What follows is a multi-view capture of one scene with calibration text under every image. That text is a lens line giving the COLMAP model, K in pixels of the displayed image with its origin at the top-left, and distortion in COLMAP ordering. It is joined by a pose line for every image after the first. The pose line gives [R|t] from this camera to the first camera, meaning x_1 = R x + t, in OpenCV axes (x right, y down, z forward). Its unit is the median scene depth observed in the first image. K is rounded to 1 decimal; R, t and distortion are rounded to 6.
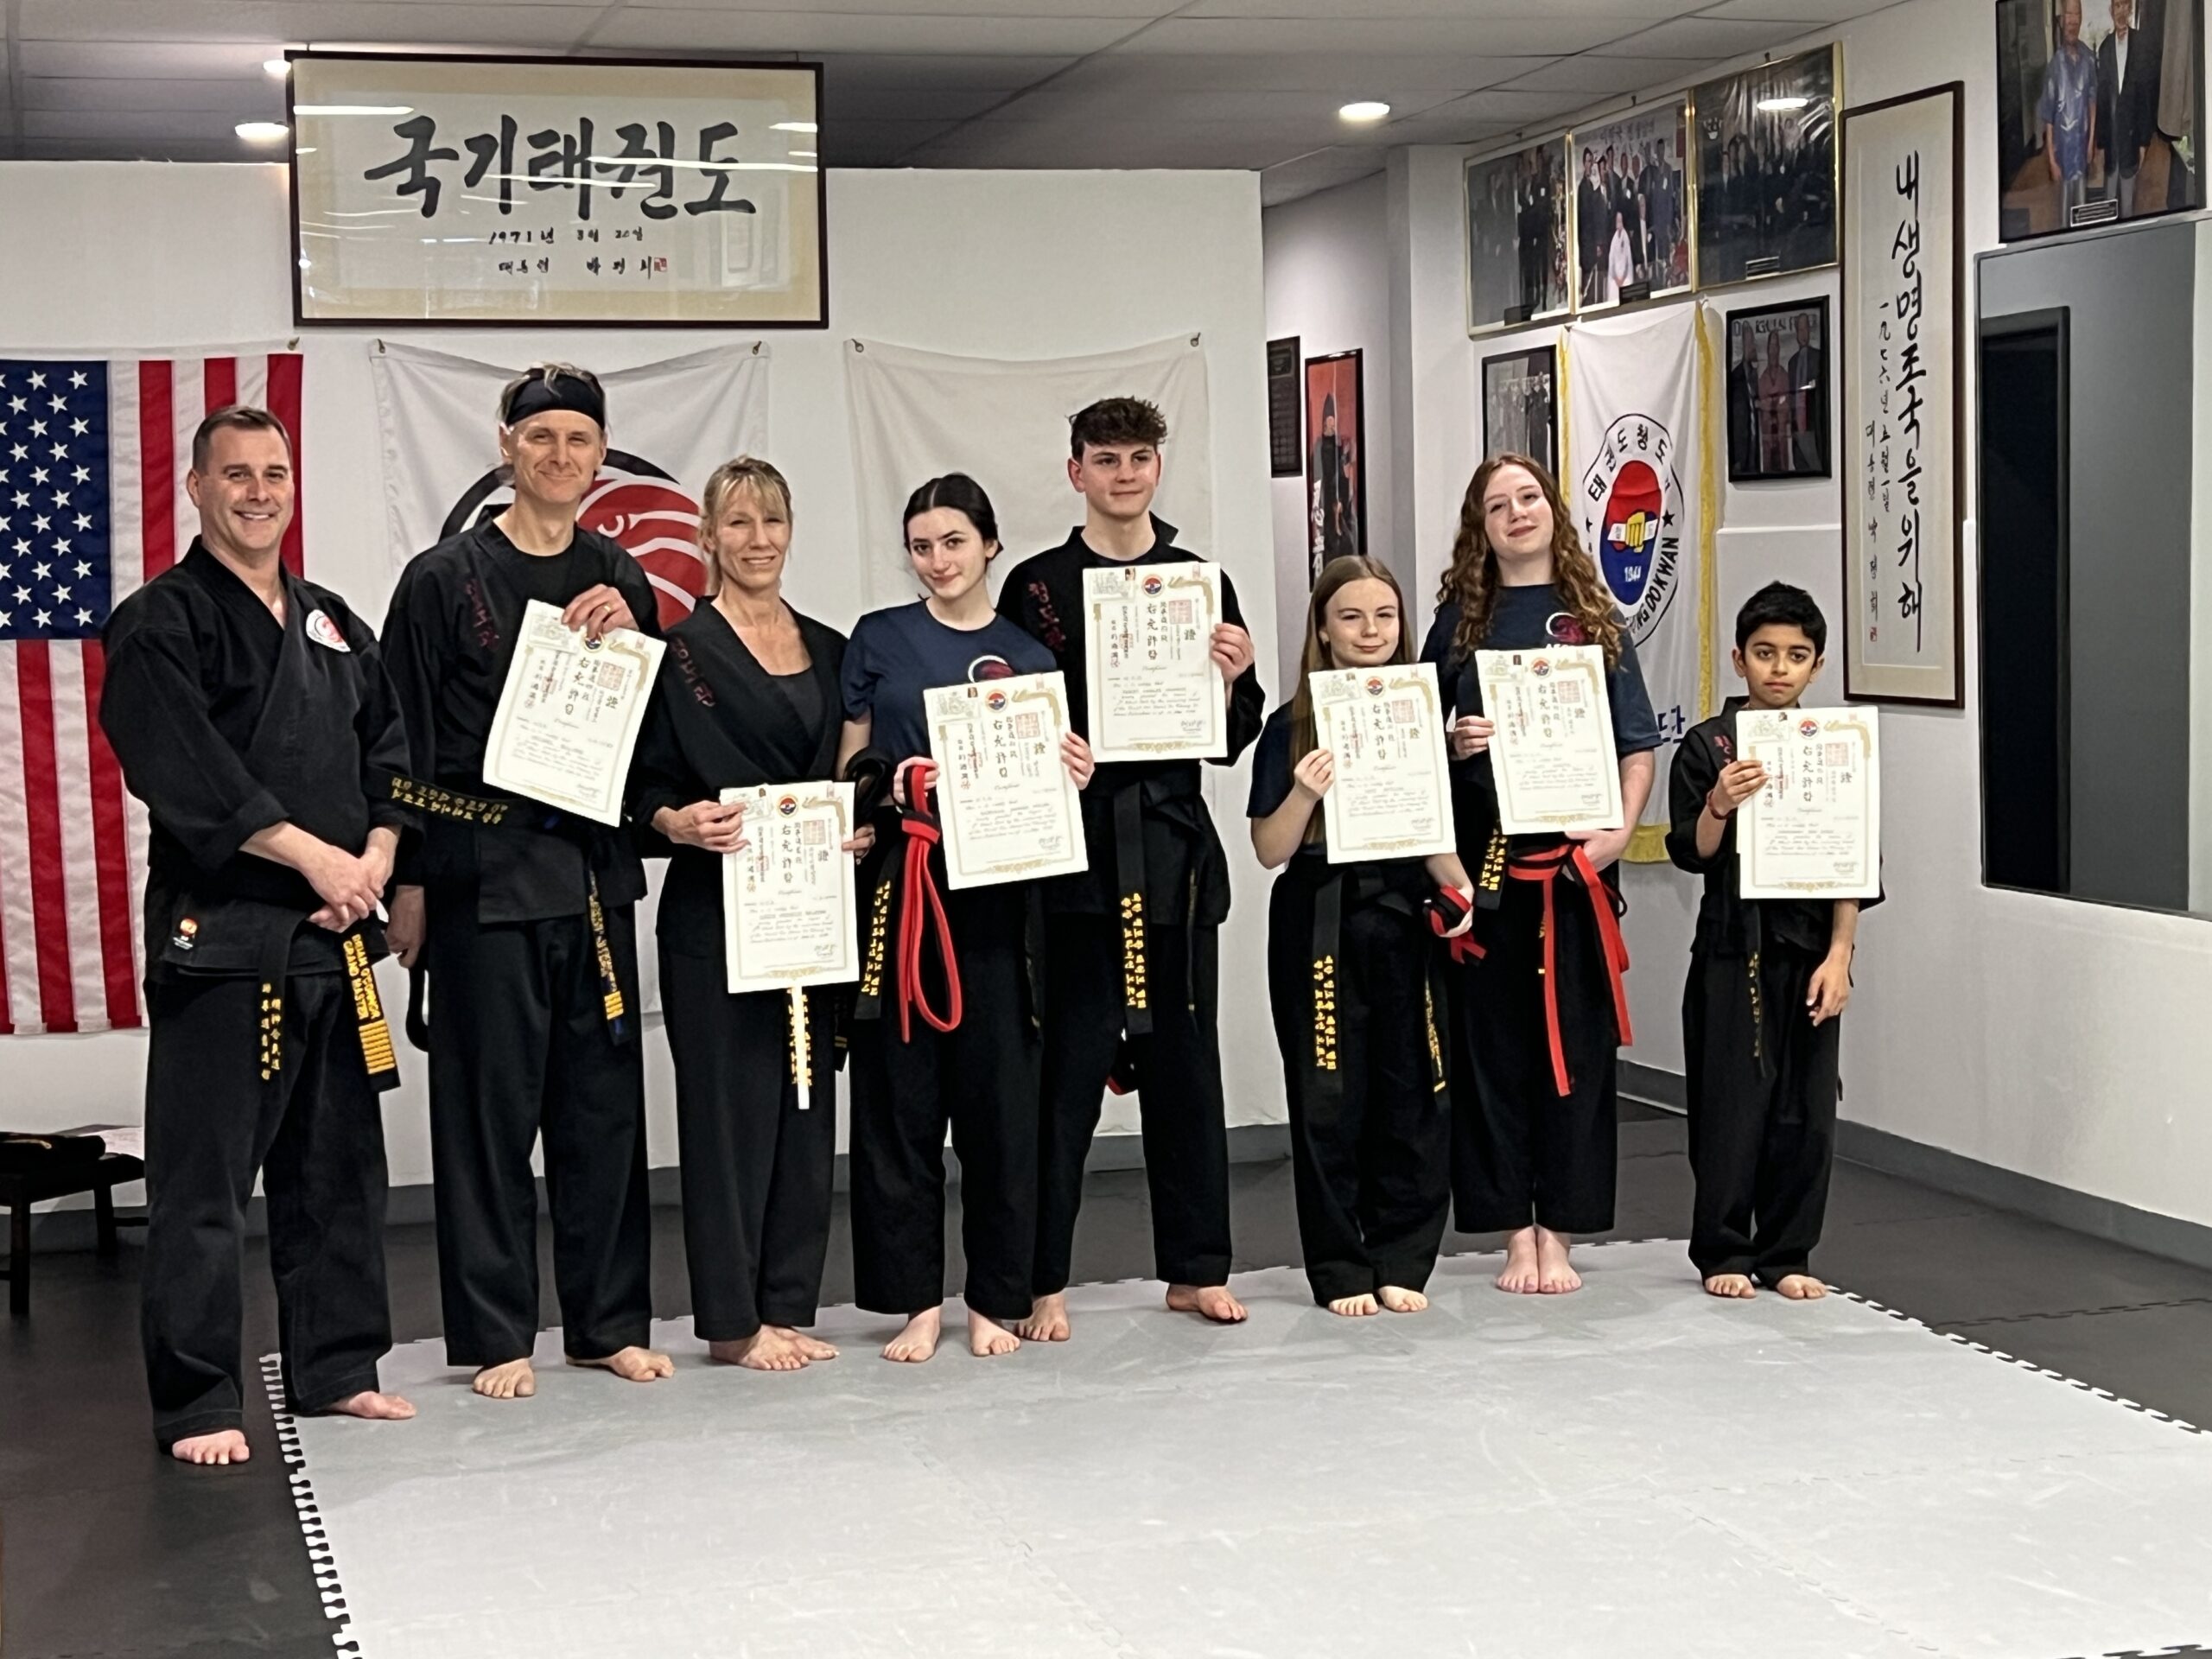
lens RADIAL K [[3811.0, 0, 1089.7], [0, 3811.0, 829.5], [0, 0, 1]] dist [0.015258, 0.000000]
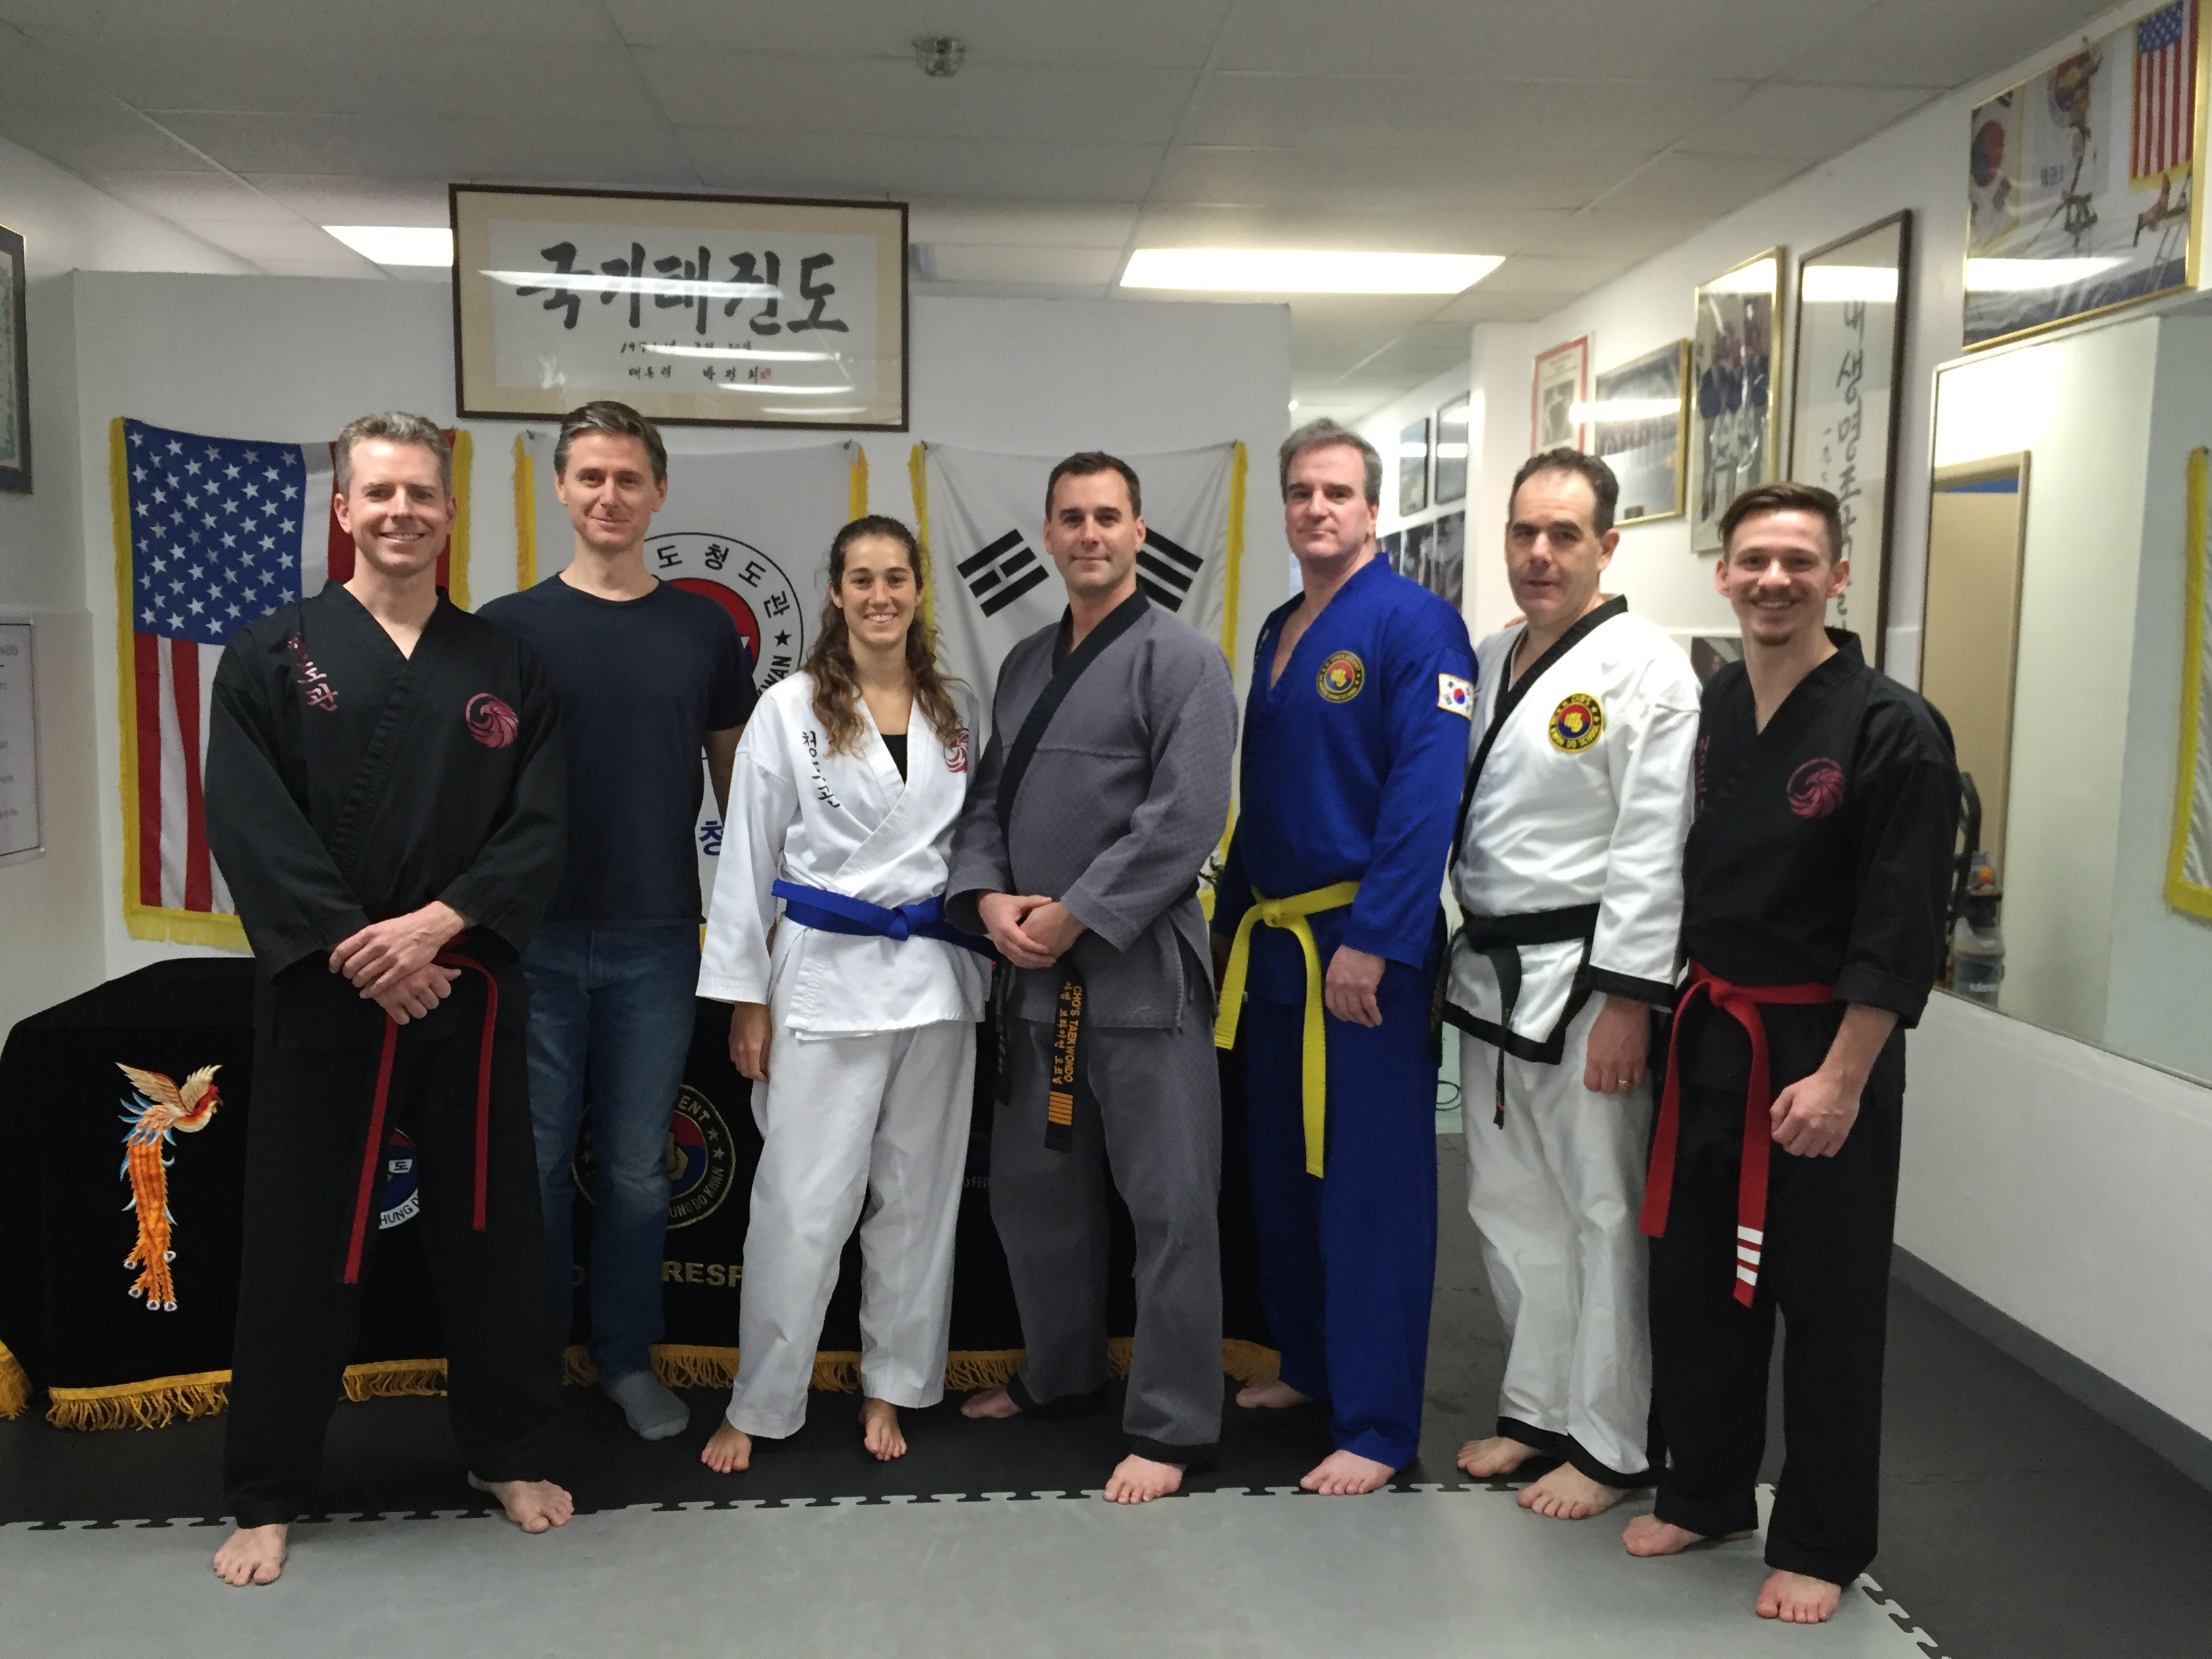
lens RADIAL K [[1815.5, 0, 1146.8], [0, 1815.5, 870.4], [0, 0, 1]] dist [-0.040384, -0.007054]
pose [[0.987650, 0.057262, -0.145836, 0.098477], [-0.048558, 0.996859, 0.062562, -0.034227], [0.148960, -0.054708, 0.987329, 0.454342]]
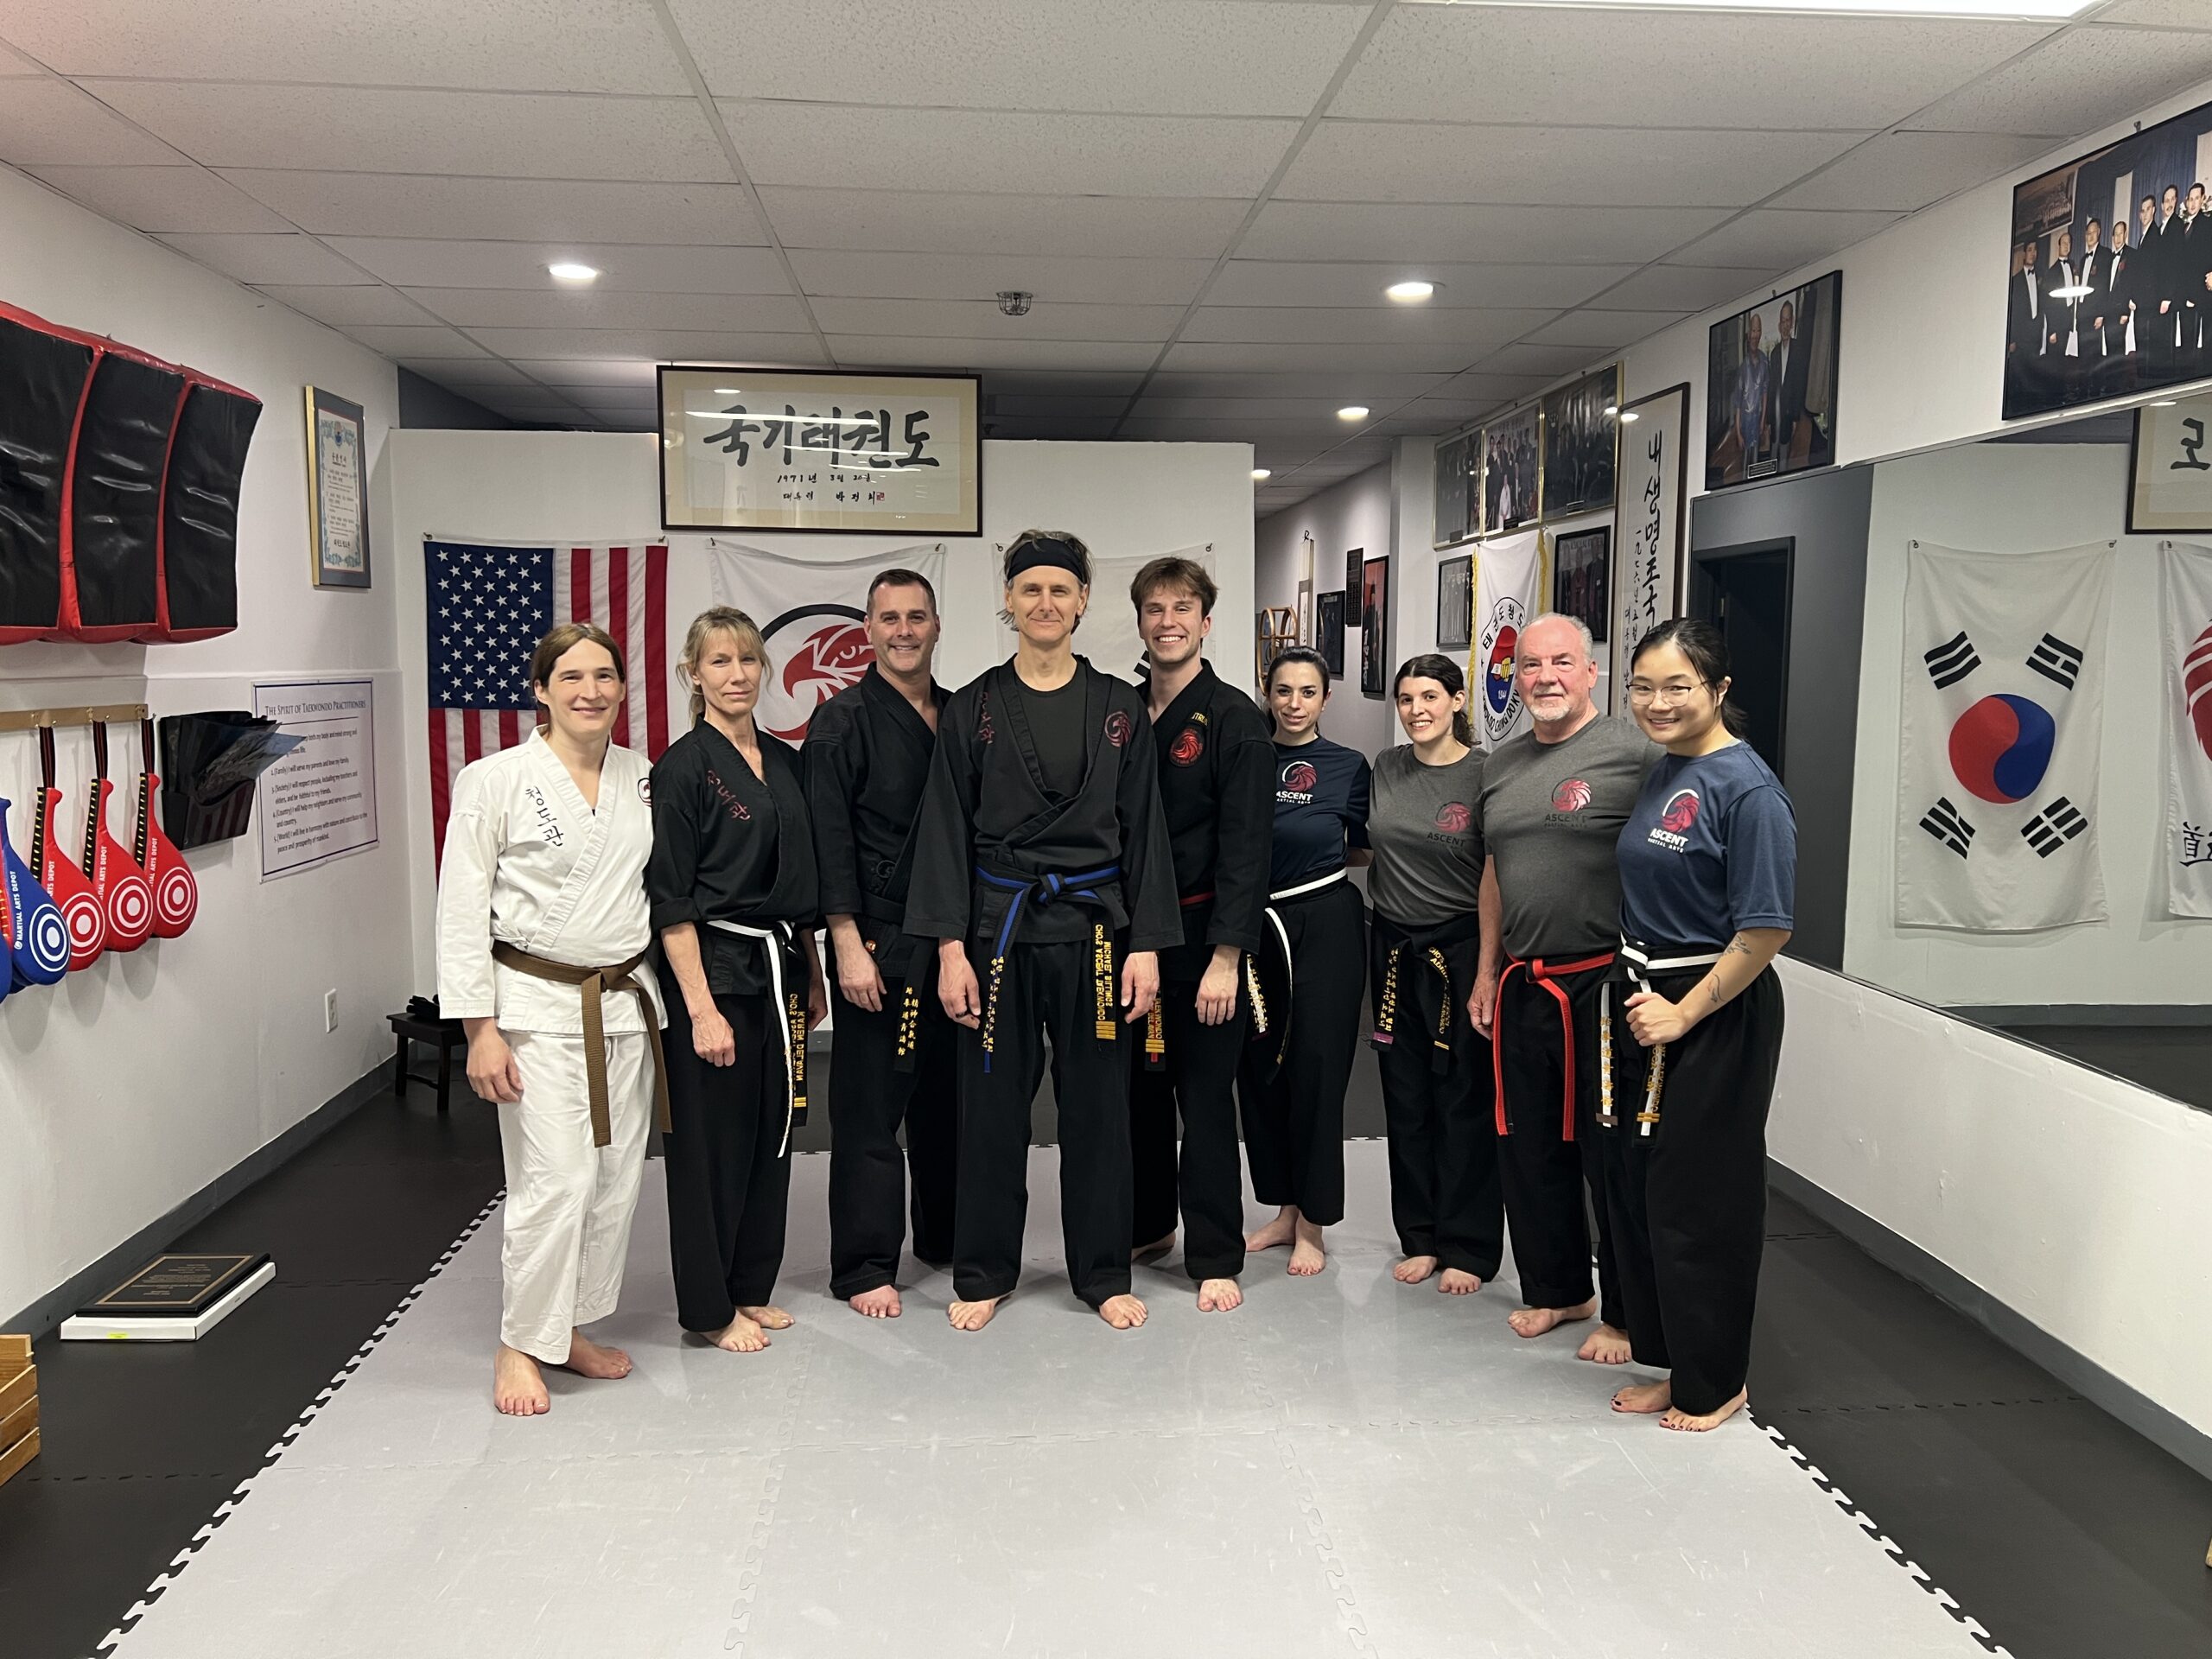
lens RADIAL K [[1710.6, 0, 1102.3], [0, 1710.6, 826.2], [0, 0, 1]] dist [0.013028, 0.002358]
pose [[0.983089, 0.045921, -0.177278, 0.124316], [-0.040000, 0.998521, 0.036829, -0.035659], [0.178707, -0.029115, 0.983471, 0.277858]]
